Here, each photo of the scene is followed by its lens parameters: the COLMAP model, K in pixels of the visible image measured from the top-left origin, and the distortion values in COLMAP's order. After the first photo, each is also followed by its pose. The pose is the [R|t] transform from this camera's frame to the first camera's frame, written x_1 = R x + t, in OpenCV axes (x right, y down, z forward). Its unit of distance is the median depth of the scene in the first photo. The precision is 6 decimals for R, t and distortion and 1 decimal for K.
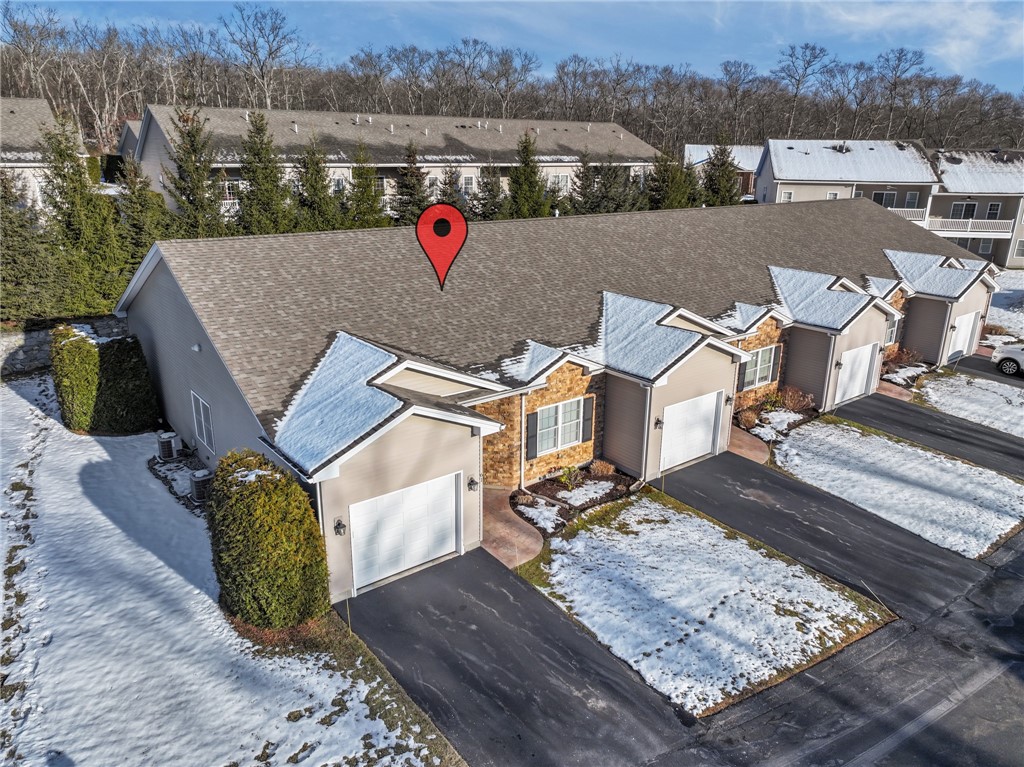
lens RADIAL K [[721.7, 0, 512.0], [0, 721.7, 383.5], [0, 0, 1]] dist [0.002667, 0.008025]
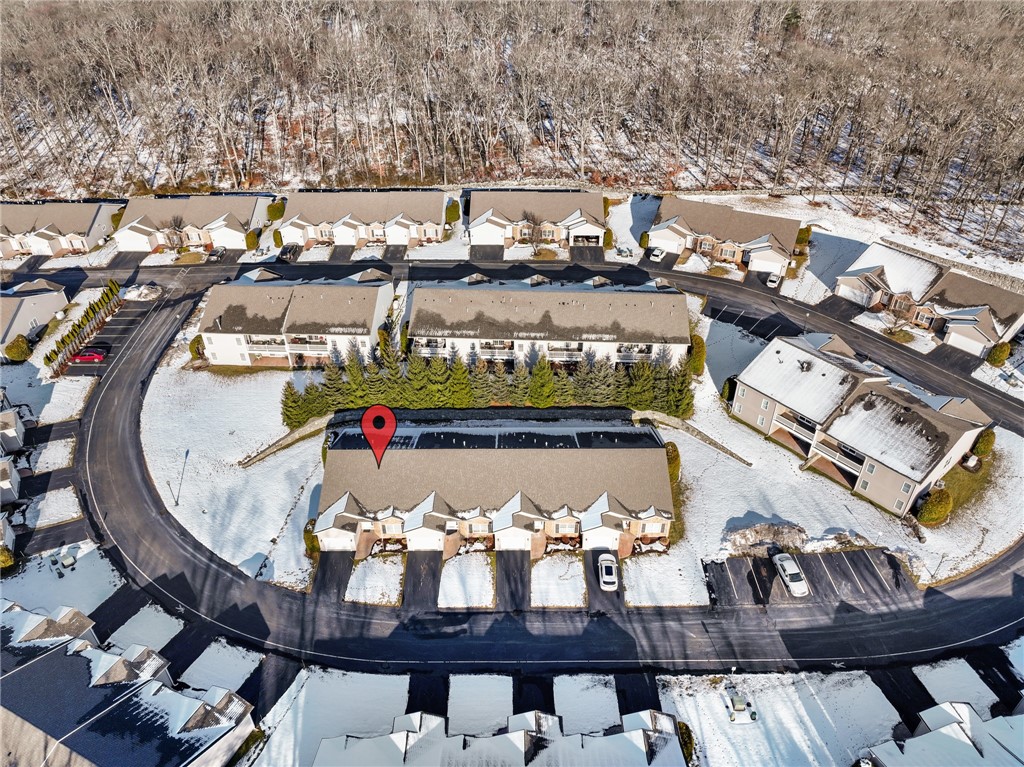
lens RADIAL K [[718.0, 0, 512.0], [0, 718.0, 383.5], [0, 0, 1]] dist [0.001638, 0.009024]
pose [[0.785591, 0.350527, -0.509880, 2.459393], [-0.178860, 0.917522, 0.355193, -2.332766], [0.592331, -0.187839, 0.783492, -1.648547]]
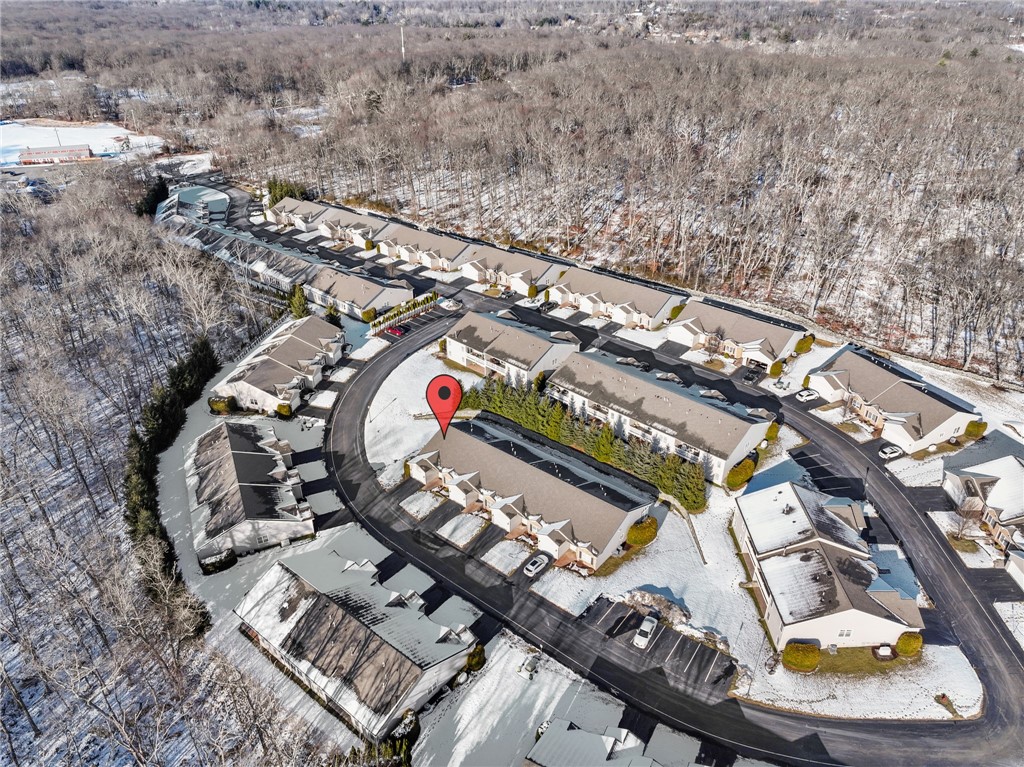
lens RADIAL K [[718.0, 0, 512.0], [0, 718.0, 383.5], [0, 0, 1]] dist [0.001638, 0.009024]
pose [[0.211323, 0.487489, -0.847170, 5.323475], [-0.295564, 0.858038, 0.420015, -3.647470], [0.931657, 0.161634, 0.325407, -0.676857]]
